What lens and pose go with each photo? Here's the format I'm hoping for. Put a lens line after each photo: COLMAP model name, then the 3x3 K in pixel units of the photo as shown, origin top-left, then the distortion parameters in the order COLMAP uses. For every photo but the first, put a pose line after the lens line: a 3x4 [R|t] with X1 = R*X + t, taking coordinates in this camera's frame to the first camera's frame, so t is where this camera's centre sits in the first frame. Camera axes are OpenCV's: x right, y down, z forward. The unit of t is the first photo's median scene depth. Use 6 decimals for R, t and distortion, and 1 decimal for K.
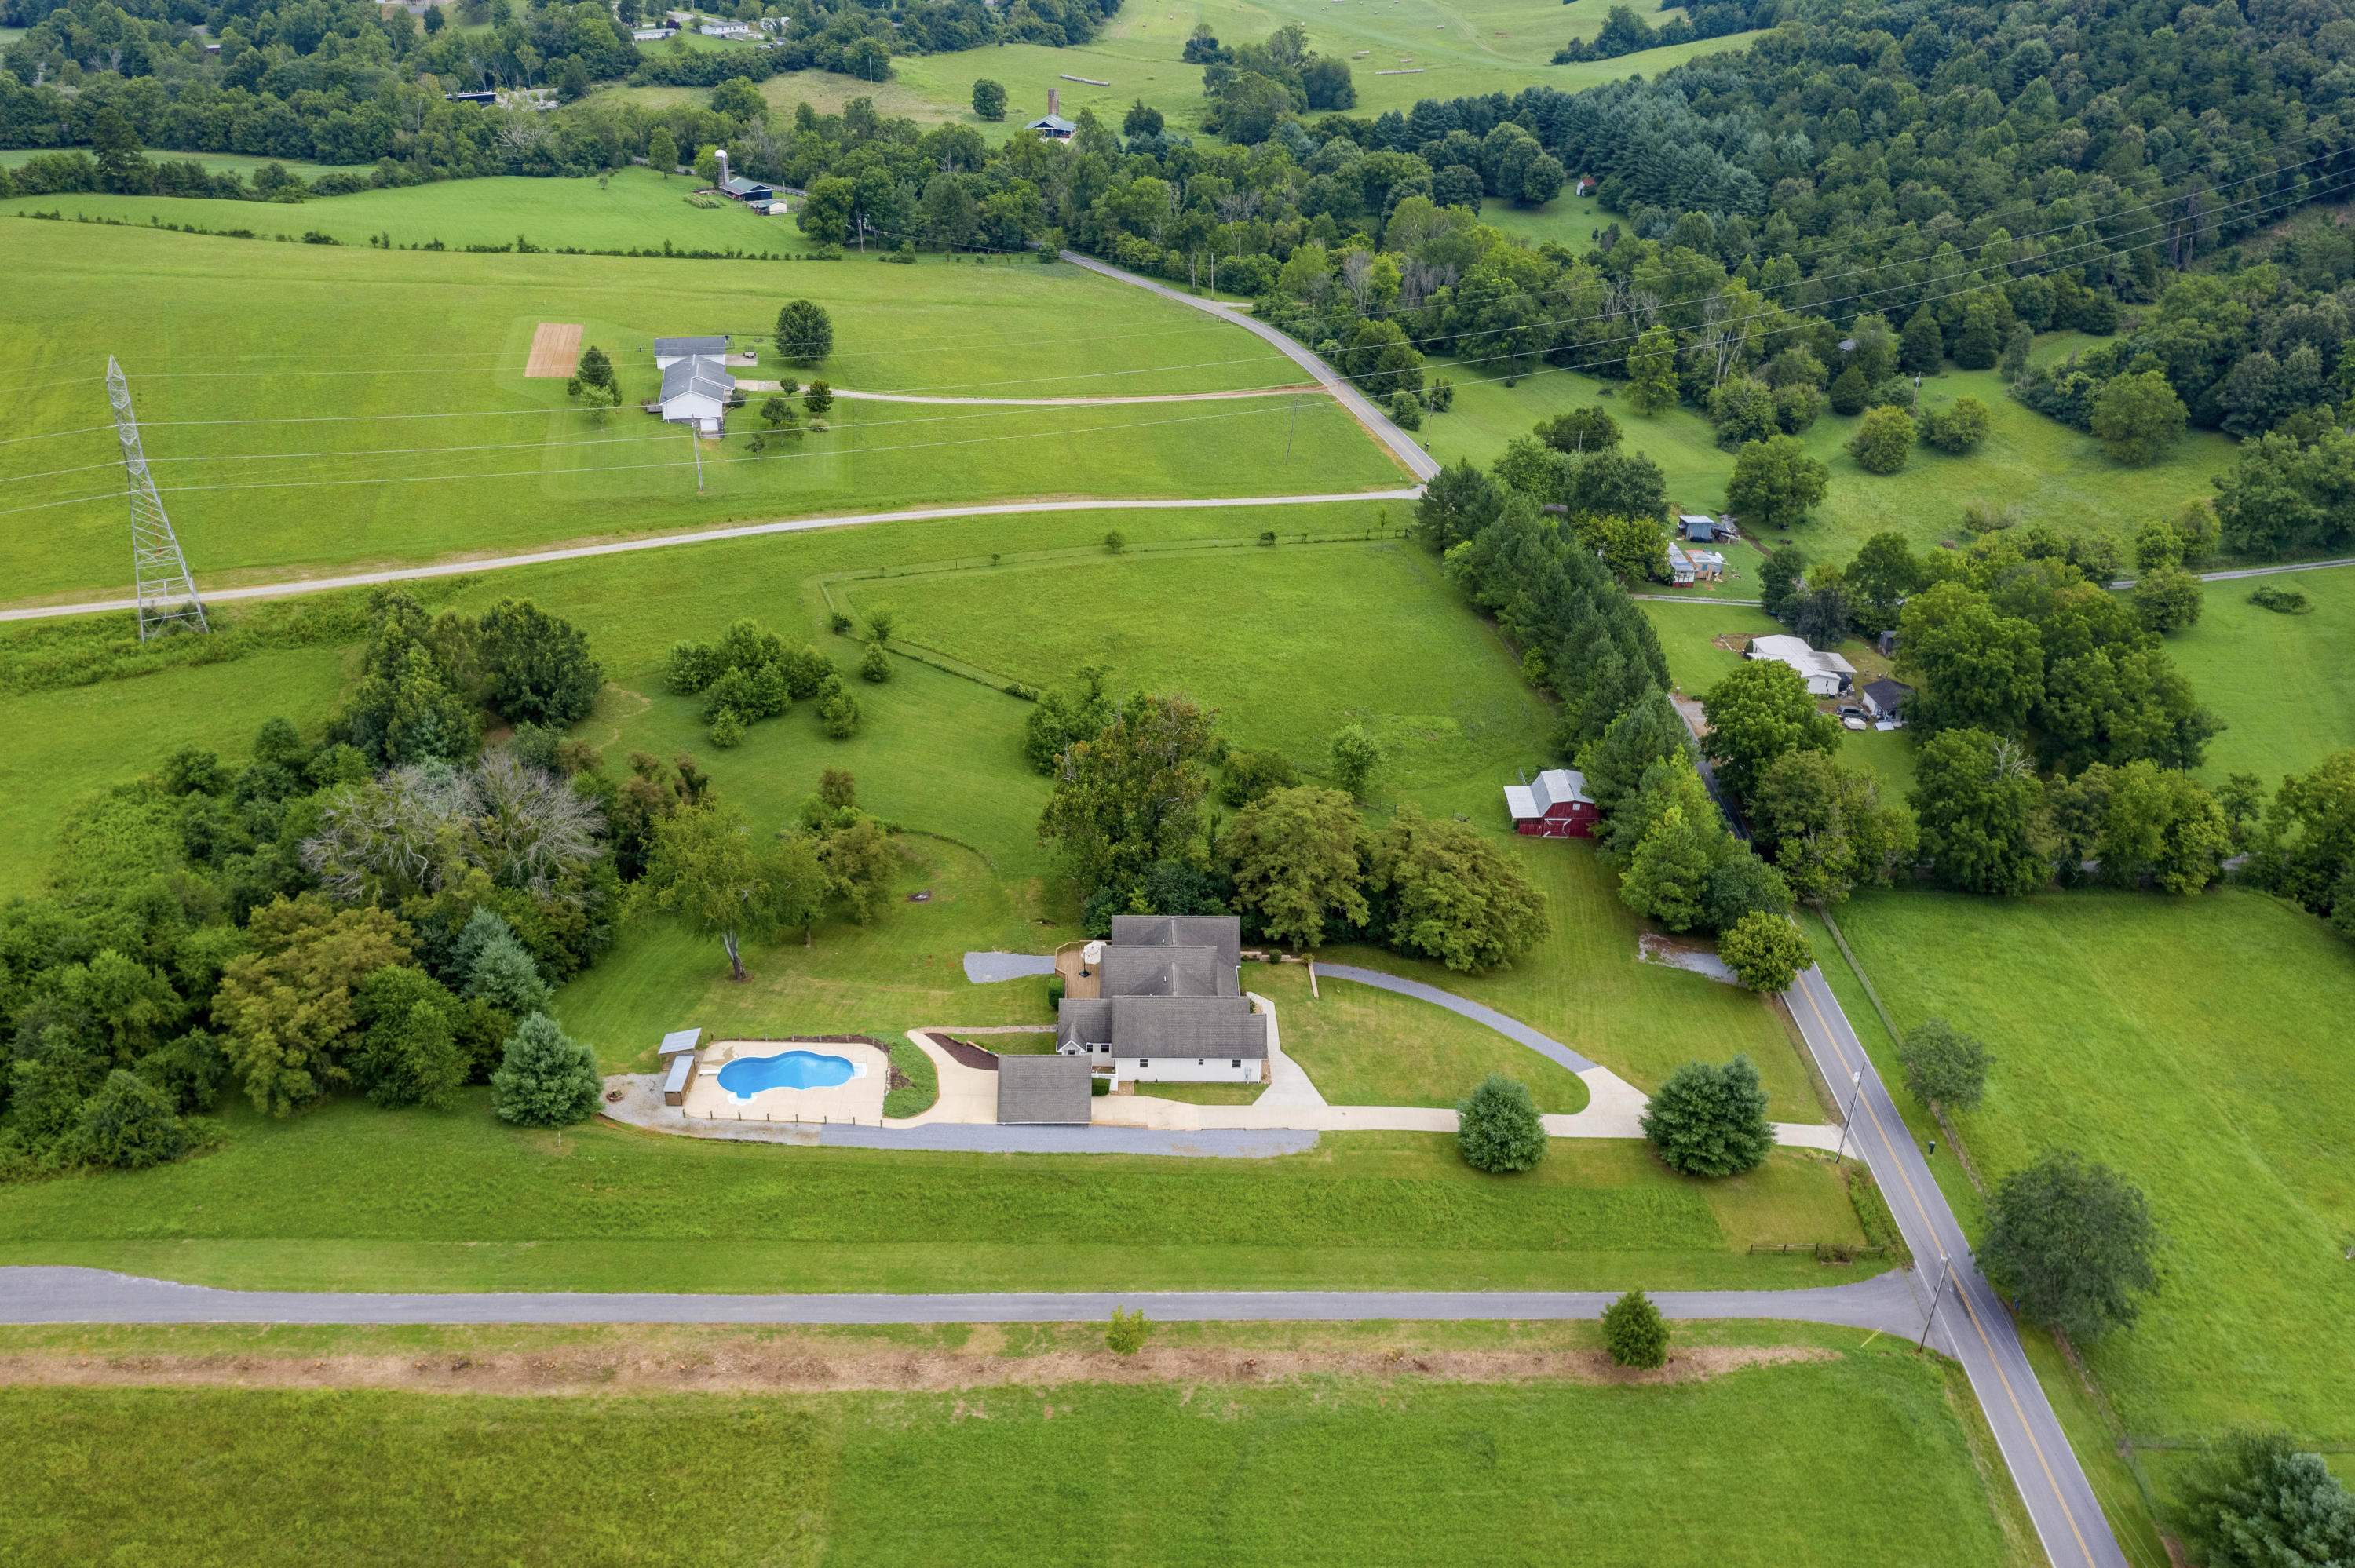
lens RADIAL K [[1891.6, 0, 1168.6], [0, 1891.6, 786.8], [0, 0, 1]] dist [-0.040230, 0.006536]
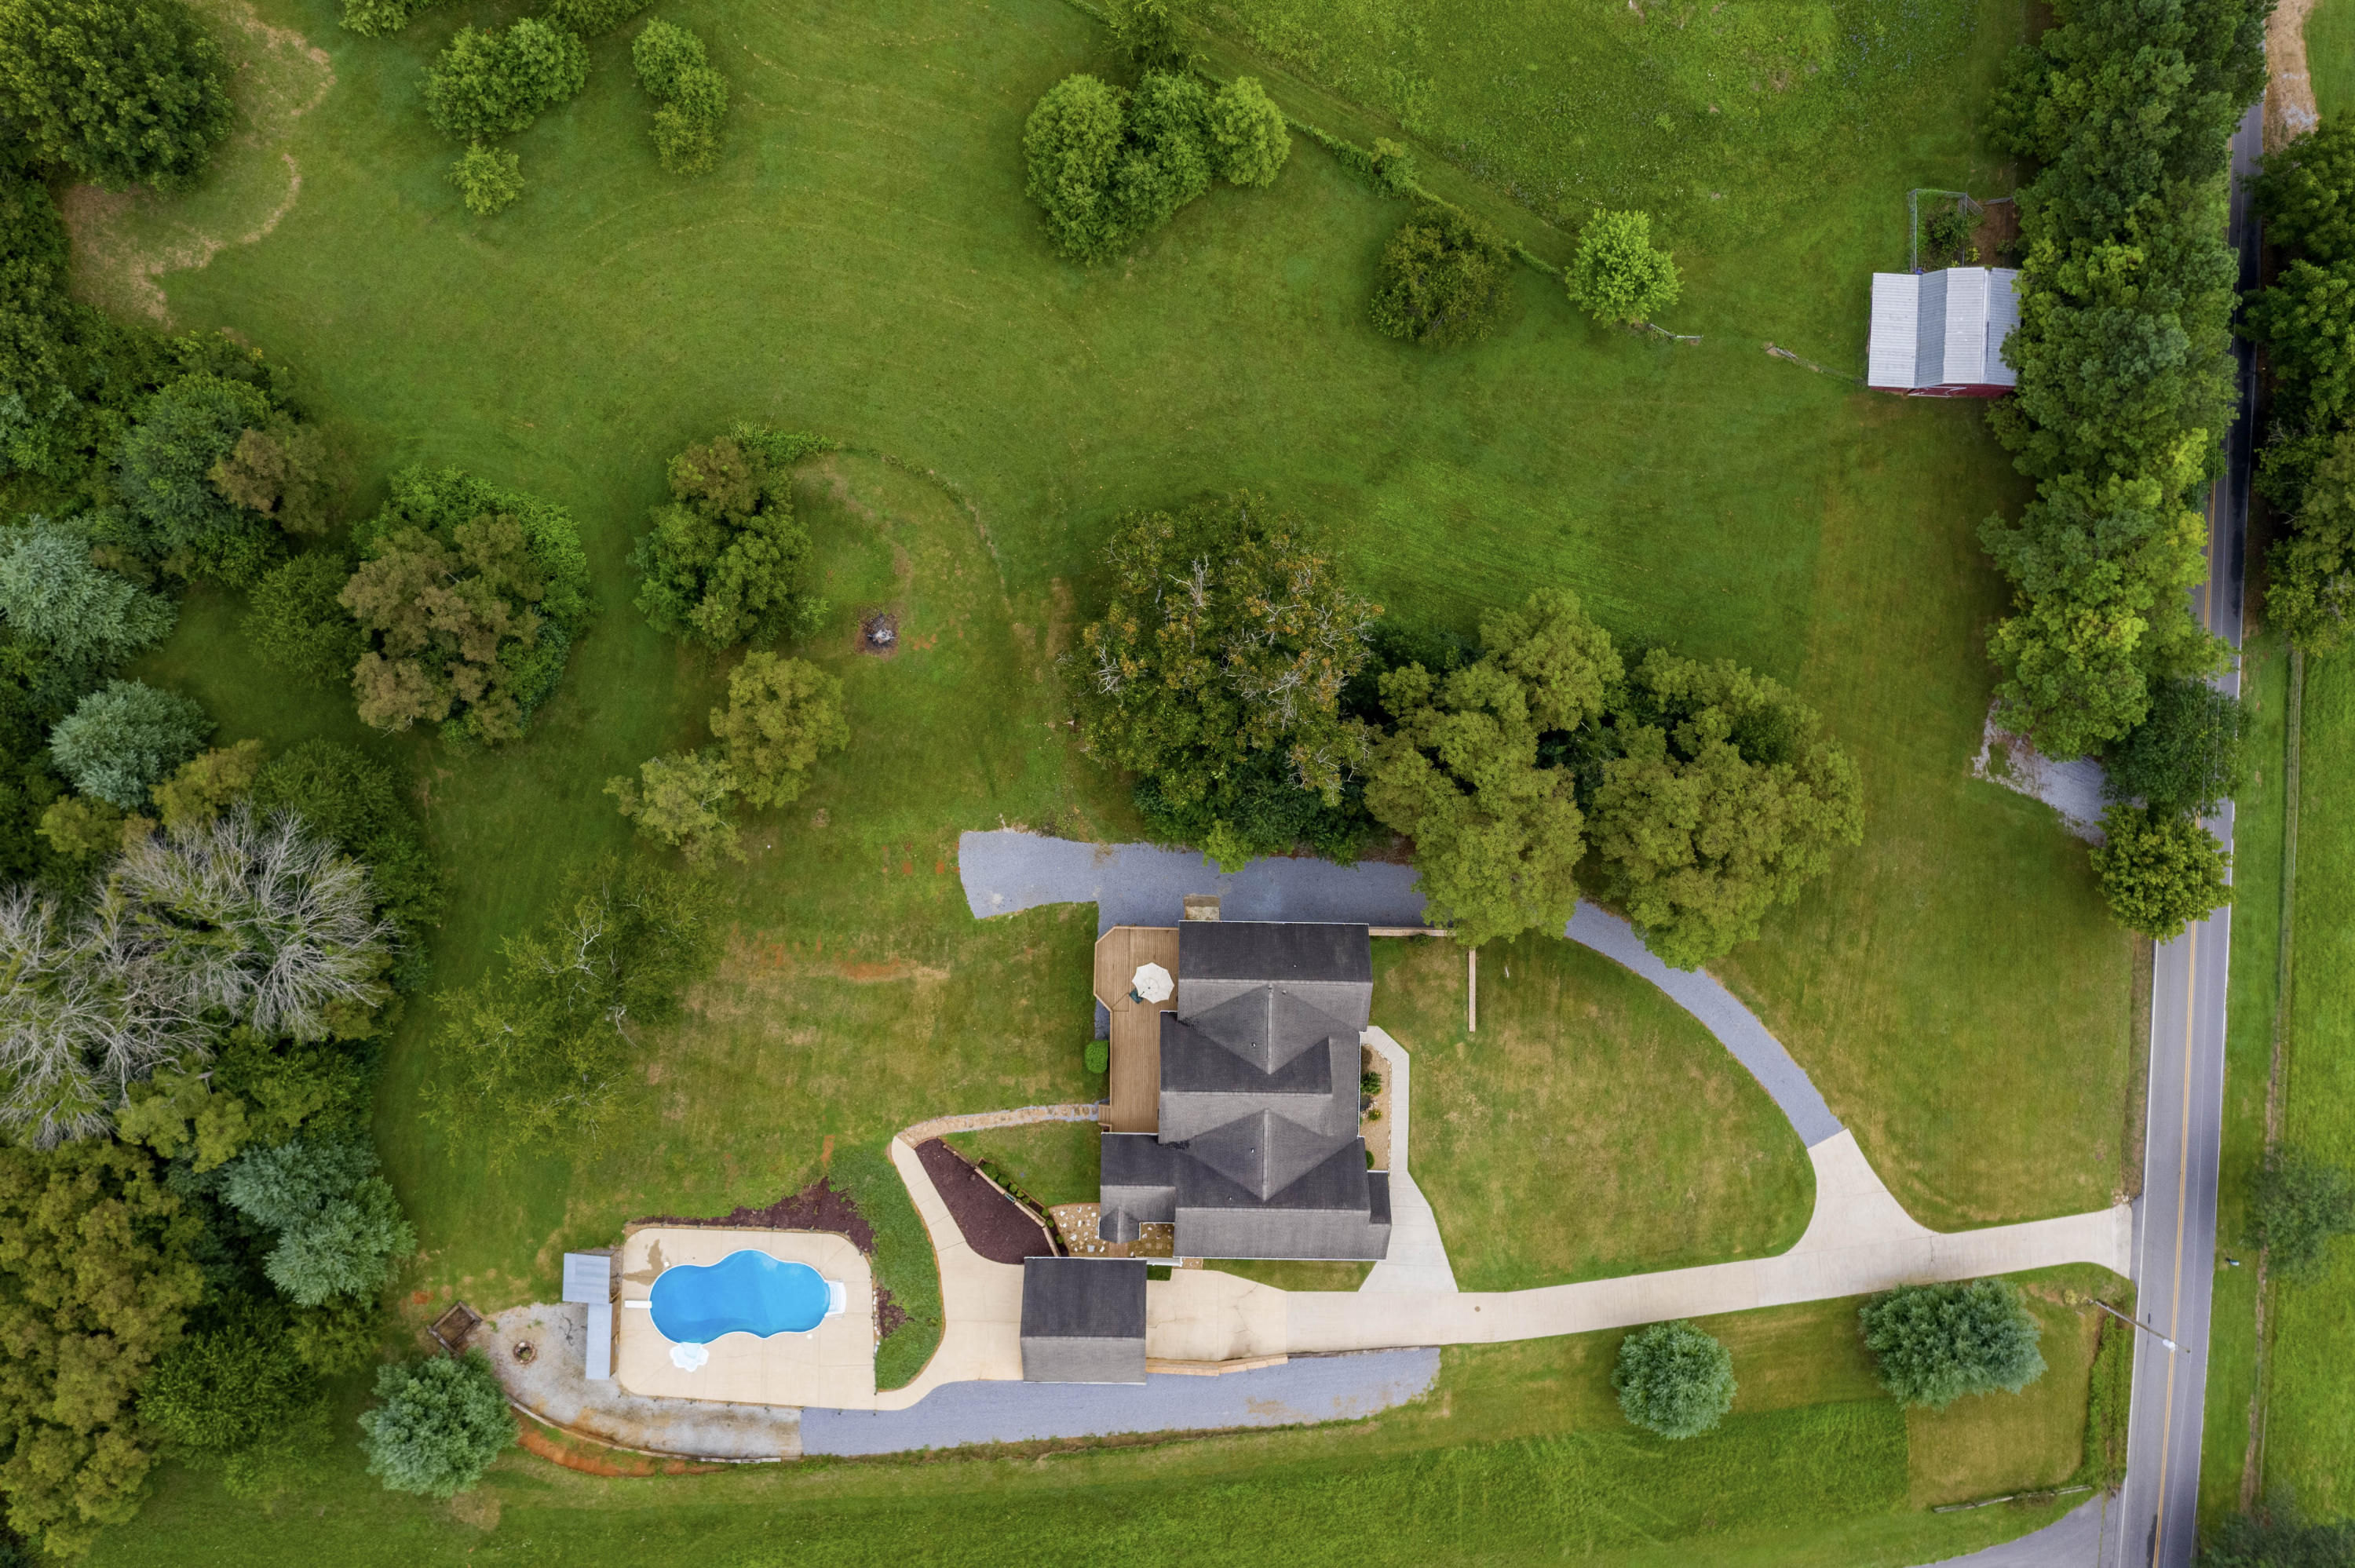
lens RADIAL K [[1891.6, 0, 1168.6], [0, 1891.6, 786.8], [0, 0, 1]] dist [-0.040230, 0.006536]
pose [[0.999103, 0.040956, -0.010718, -0.032834], [-0.009644, 0.466710, 0.884358, -0.605966], [0.041222, -0.883461, 0.466687, 0.839719]]
